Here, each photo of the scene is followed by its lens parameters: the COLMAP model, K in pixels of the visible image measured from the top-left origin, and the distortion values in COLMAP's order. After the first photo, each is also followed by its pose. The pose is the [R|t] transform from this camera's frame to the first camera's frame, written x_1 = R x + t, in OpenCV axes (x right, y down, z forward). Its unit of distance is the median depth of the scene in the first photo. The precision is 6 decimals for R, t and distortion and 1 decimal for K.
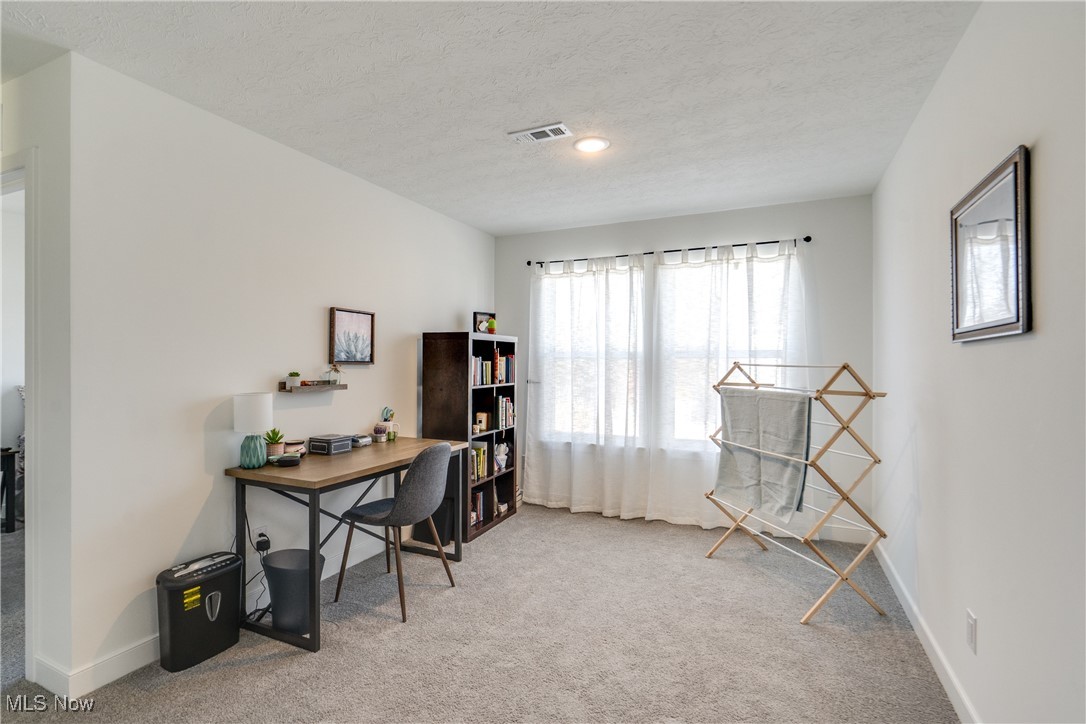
lens RADIAL K [[508.7, 0, 535.5], [0, 508.7, 360.7], [0, 0, 1]] dist [-0.001666, 0.000913]
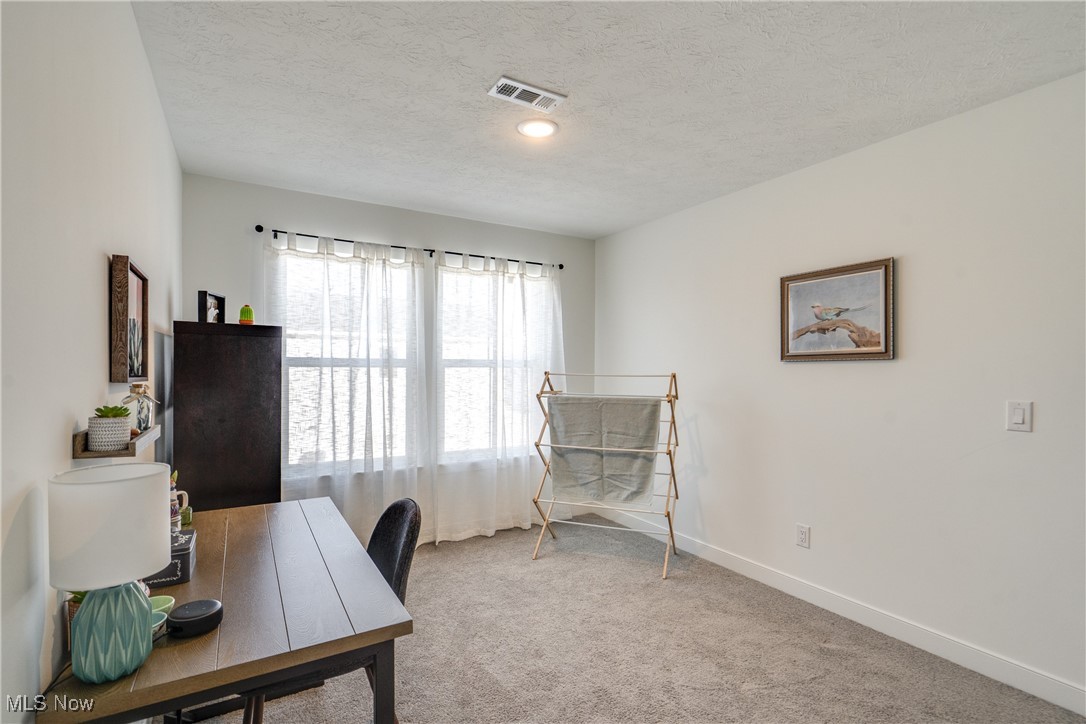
lens RADIAL K [[513.1, 0, 535.4], [0, 513.1, 374.0], [0, 0, 1]] dist [-0.015377, 0.013213]
pose [[0.564427, -0.009300, 0.825431, -0.529347], [-0.004901, 0.999881, 0.014617, -0.008441], [-0.825469, -0.012296, 0.564314, 0.414955]]
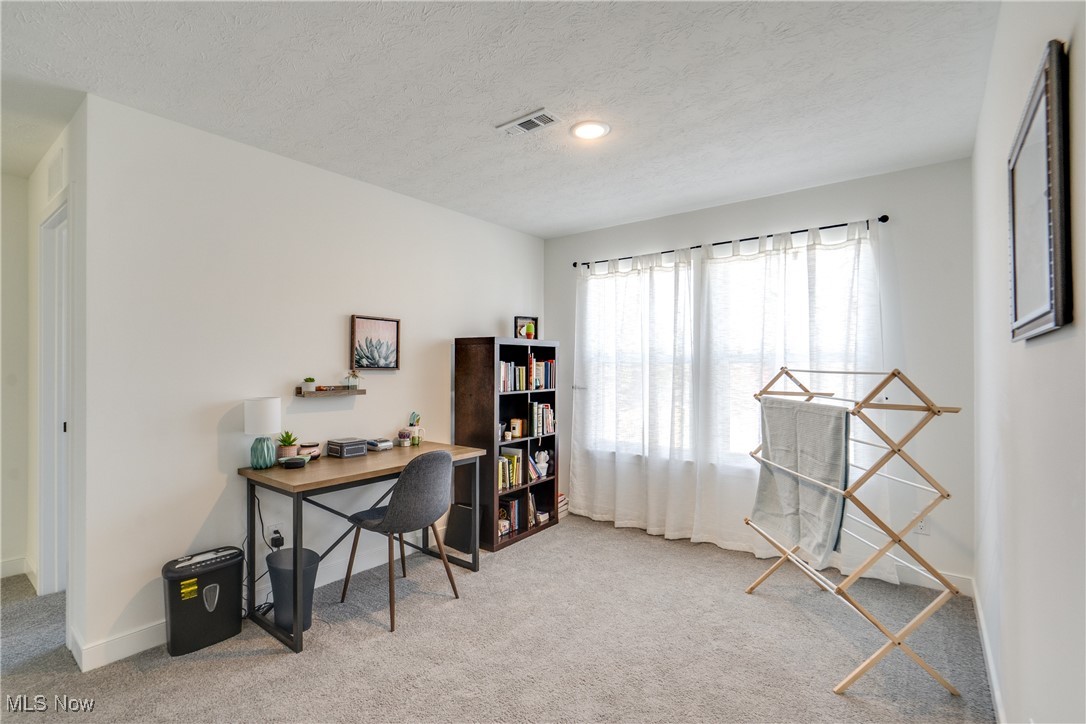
lens RADIAL K [[497.2, 0, 538.0], [0, 497.2, 361.2], [0, 0, 1]] dist [-0.000661, 0.000169]
pose [[0.974439, -0.003895, -0.224618, 0.183415], [0.002365, 0.999972, -0.007081, -0.002804], [0.224639, 0.006369, 0.974421, 0.092477]]
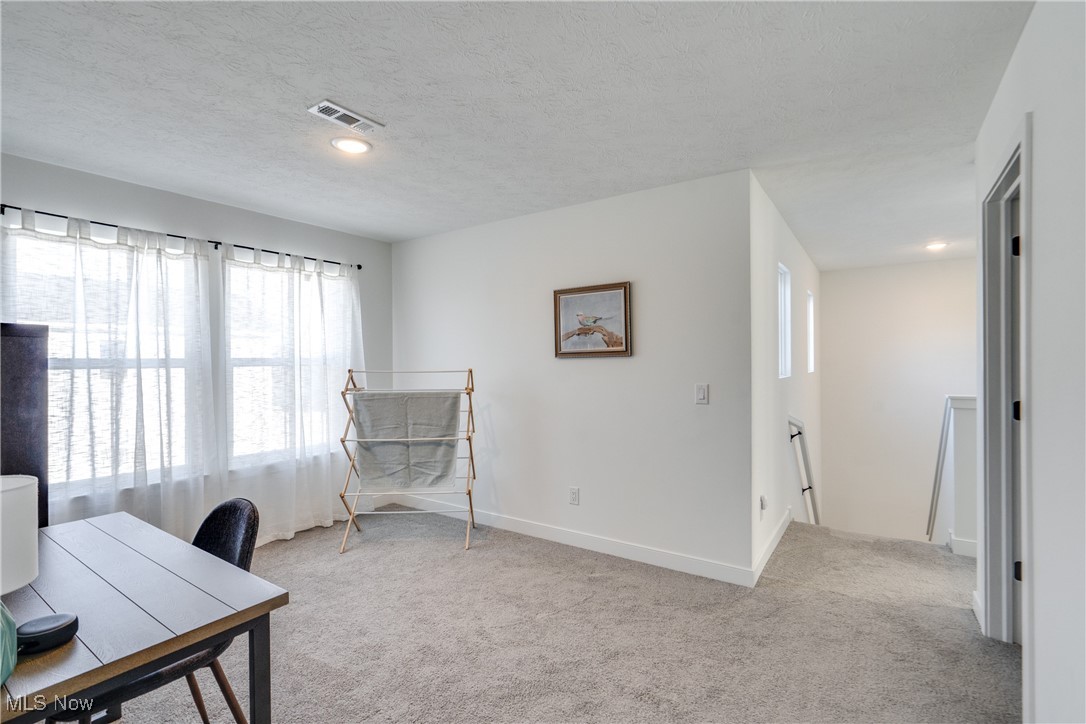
lens RADIAL K [[508.7, 0, 535.5], [0, 508.7, 360.7], [0, 0, 1]] dist [-0.001666, 0.000913]
pose [[0.171435, -0.002828, 0.985191, -0.648592], [0.007926, 0.999967, 0.001491, -0.015384], [-0.985164, 0.007553, 0.171452, 0.418231]]
